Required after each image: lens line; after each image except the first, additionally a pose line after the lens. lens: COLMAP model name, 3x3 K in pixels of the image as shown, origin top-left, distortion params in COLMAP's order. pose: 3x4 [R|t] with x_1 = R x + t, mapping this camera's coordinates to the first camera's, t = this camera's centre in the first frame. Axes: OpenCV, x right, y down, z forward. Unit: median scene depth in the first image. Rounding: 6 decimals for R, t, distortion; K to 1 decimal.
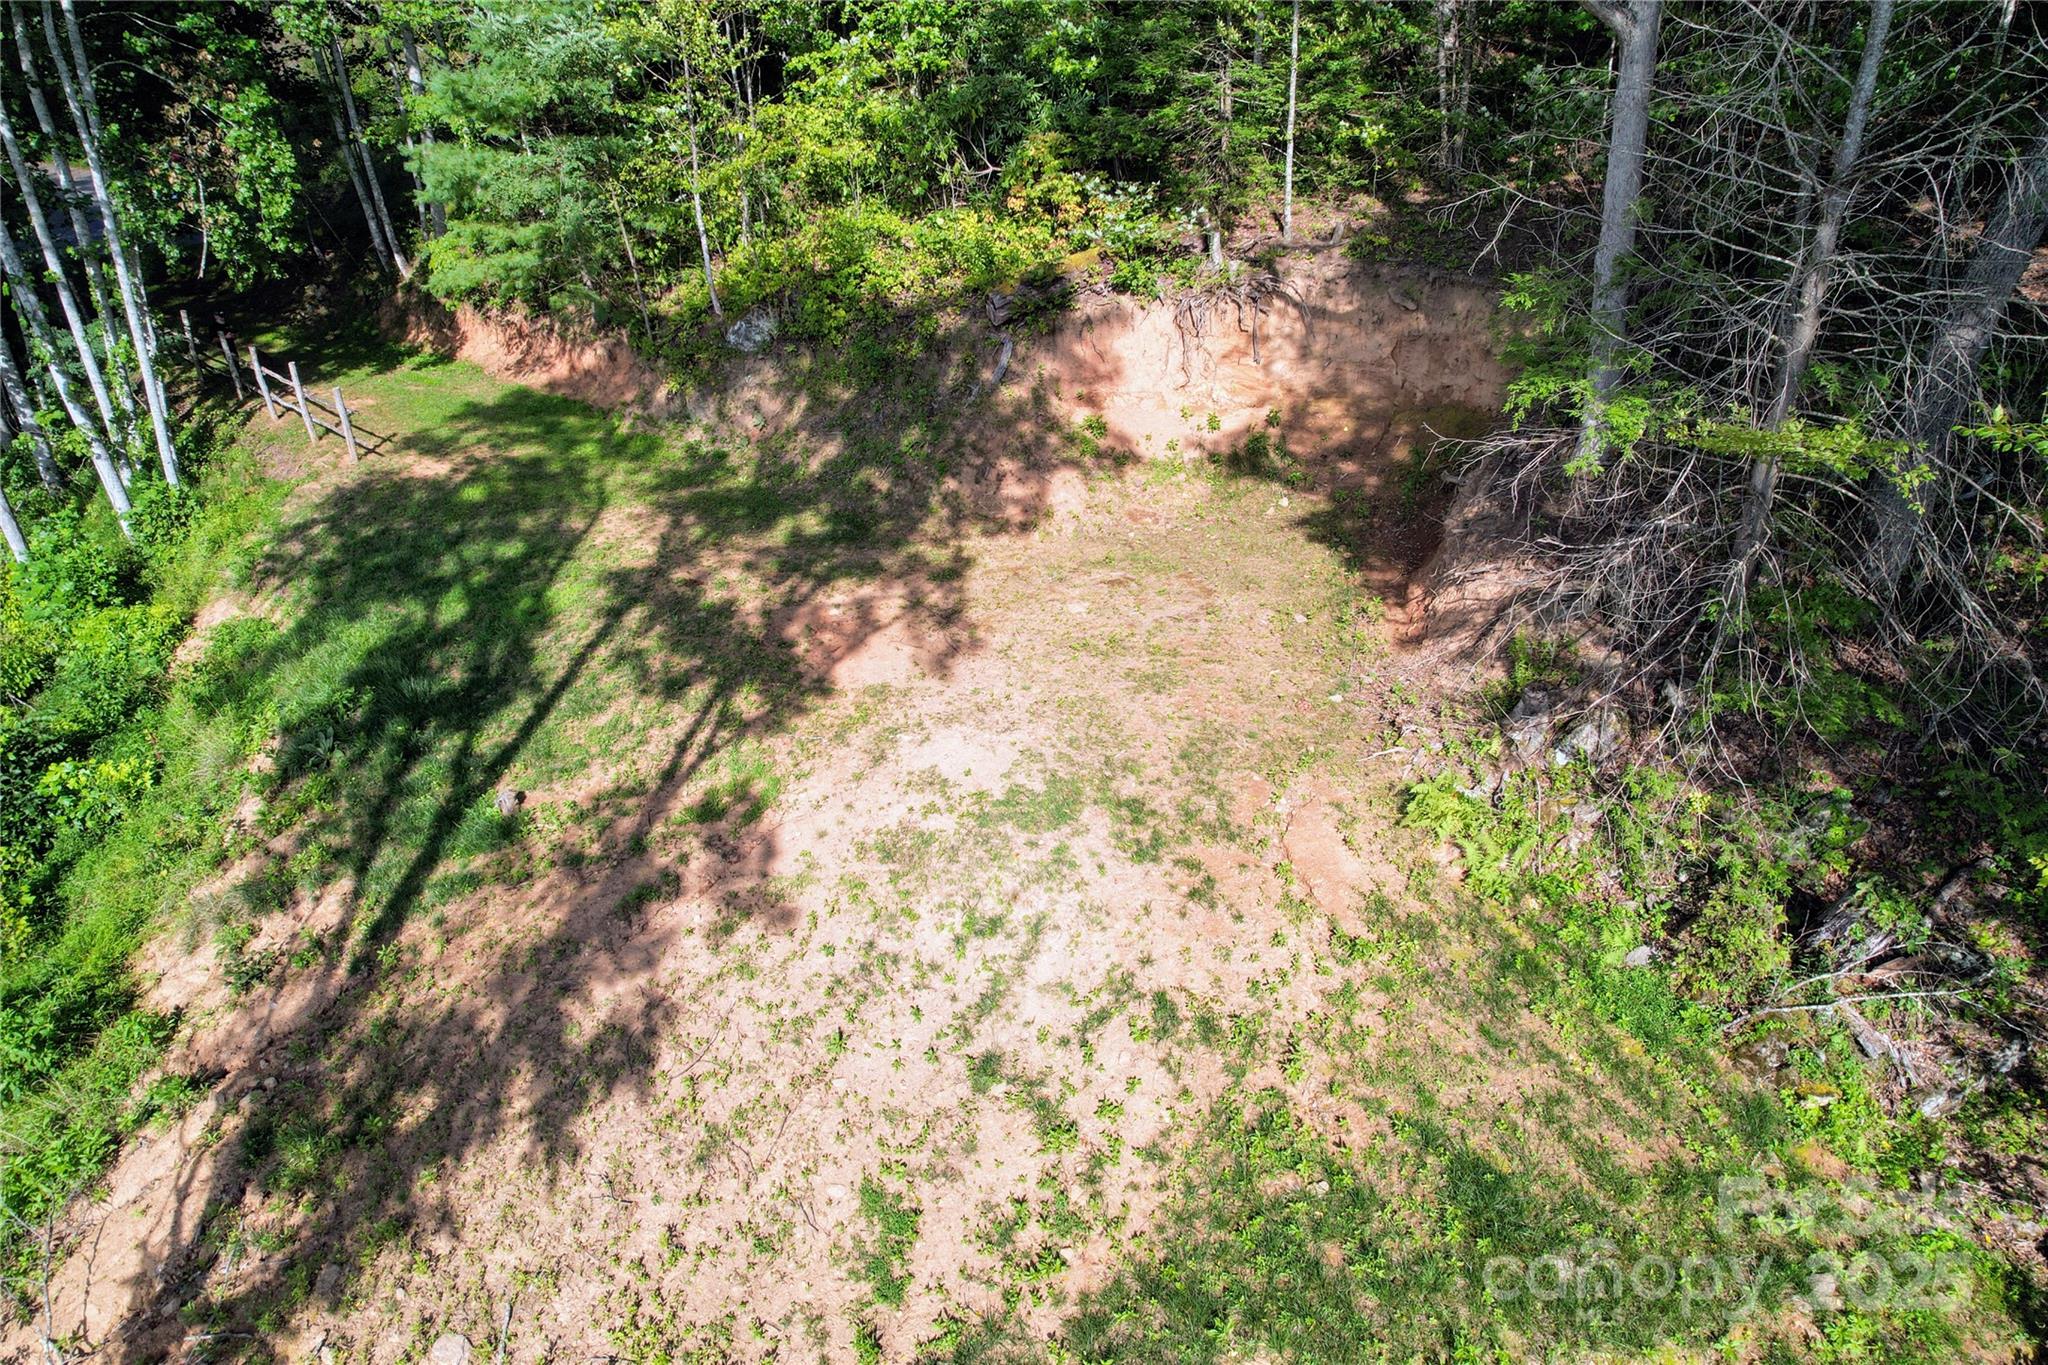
lens RADIAL K [[1268.4, 0, 1037.4], [0, 1268.4, 671.8], [0, 0, 1]] dist [-0.047954, 0.046394]
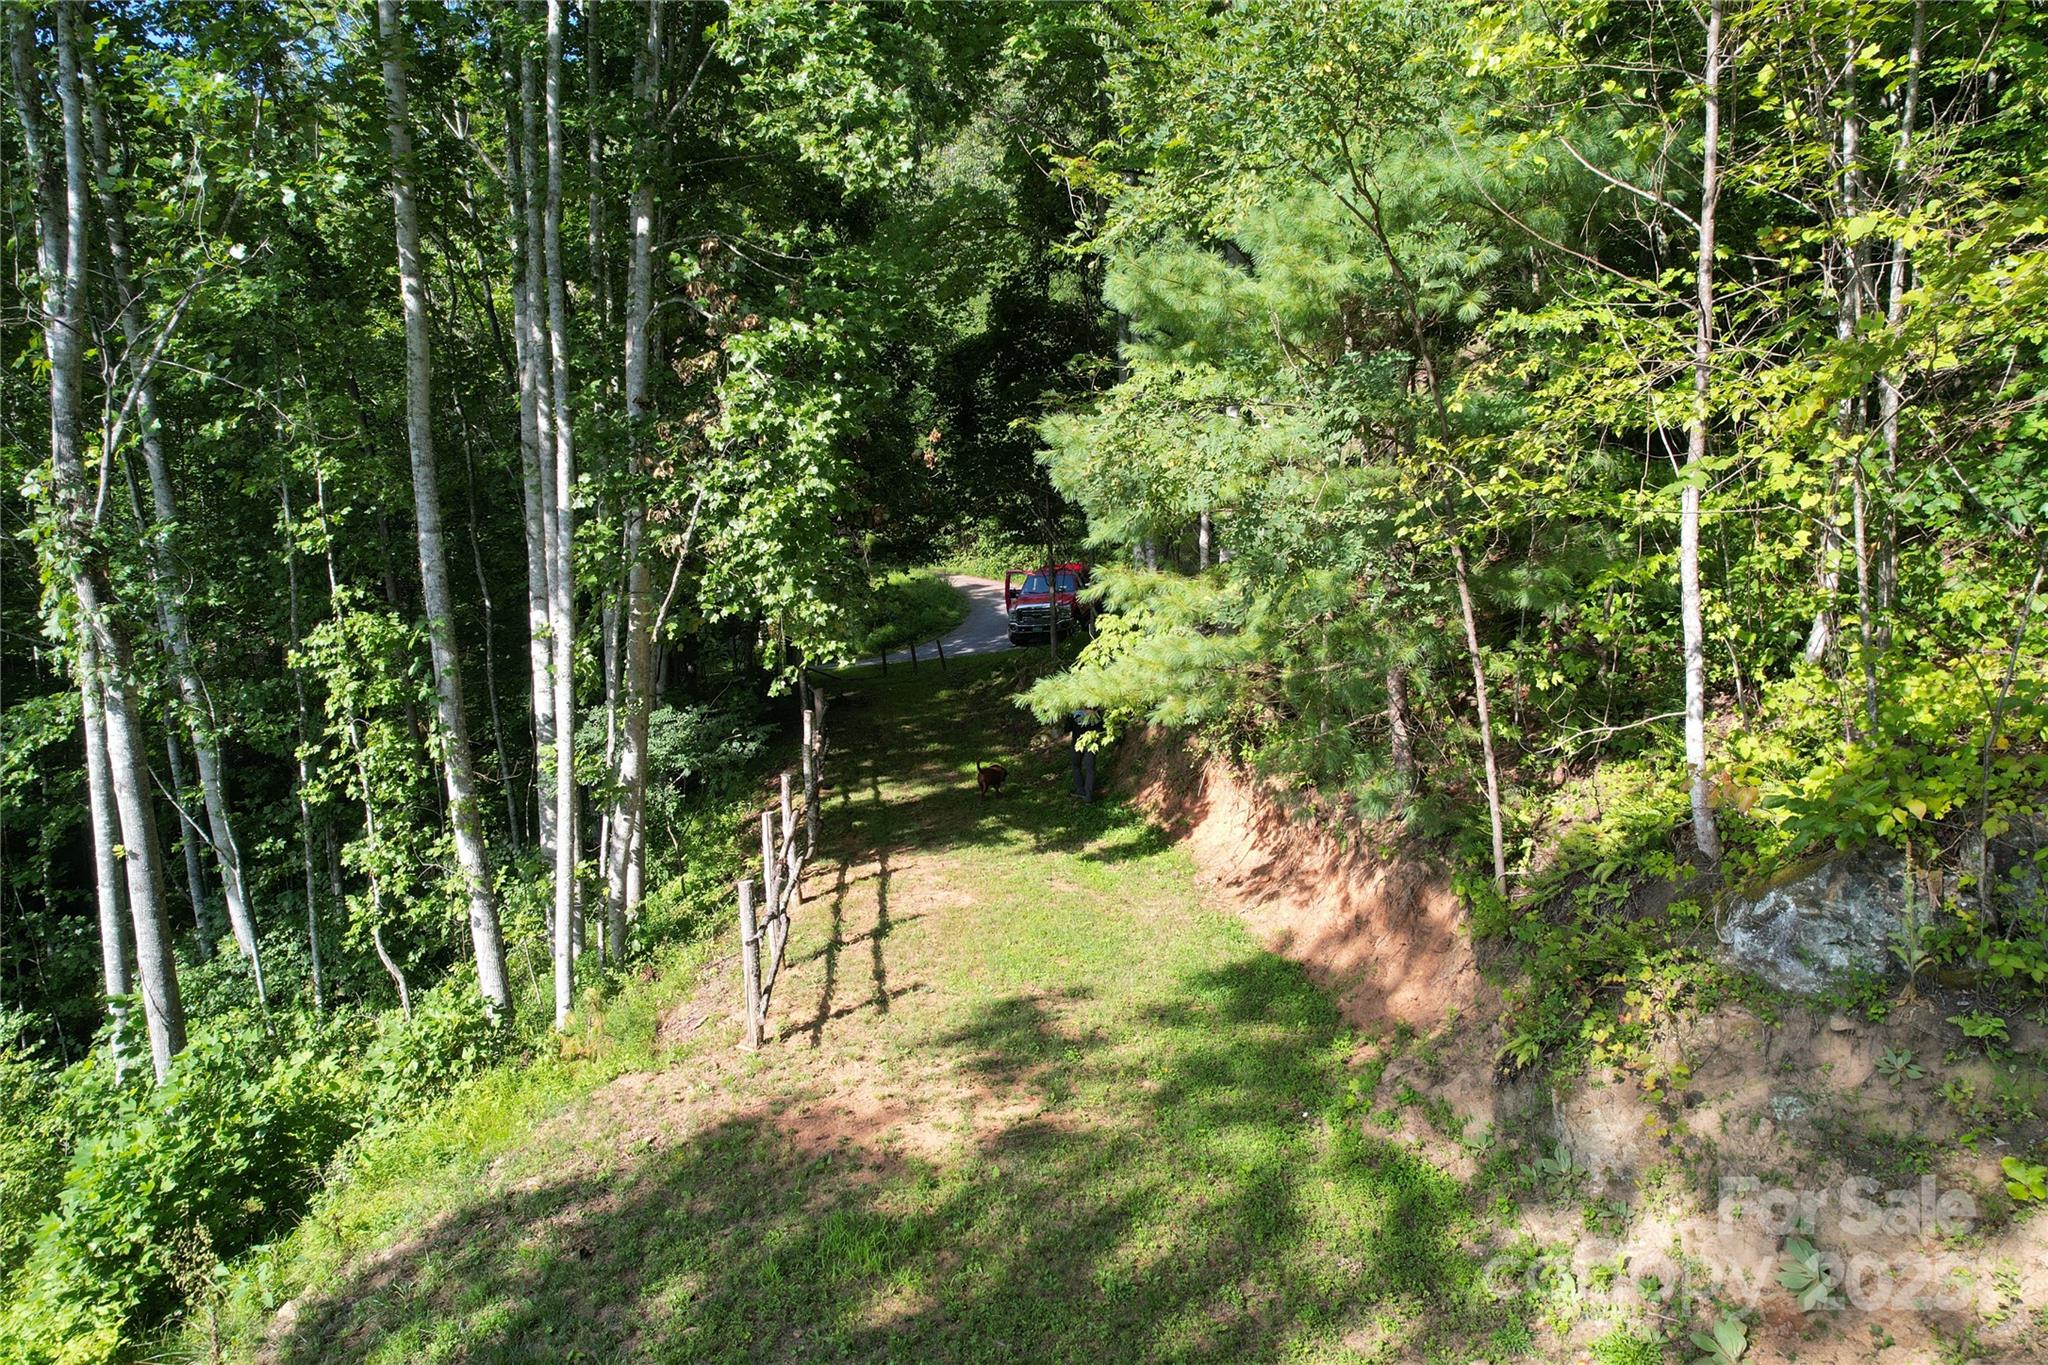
lens RADIAL K [[1268.4, 0, 1037.4], [0, 1268.4, 671.8], [0, 0, 1]] dist [-0.047954, 0.046394]
pose [[0.743141, 0.064848, -0.665985, -0.262866], [-0.304784, 0.918855, -0.250624, -0.303278], [0.595691, 0.389231, 0.702604, 1.019492]]
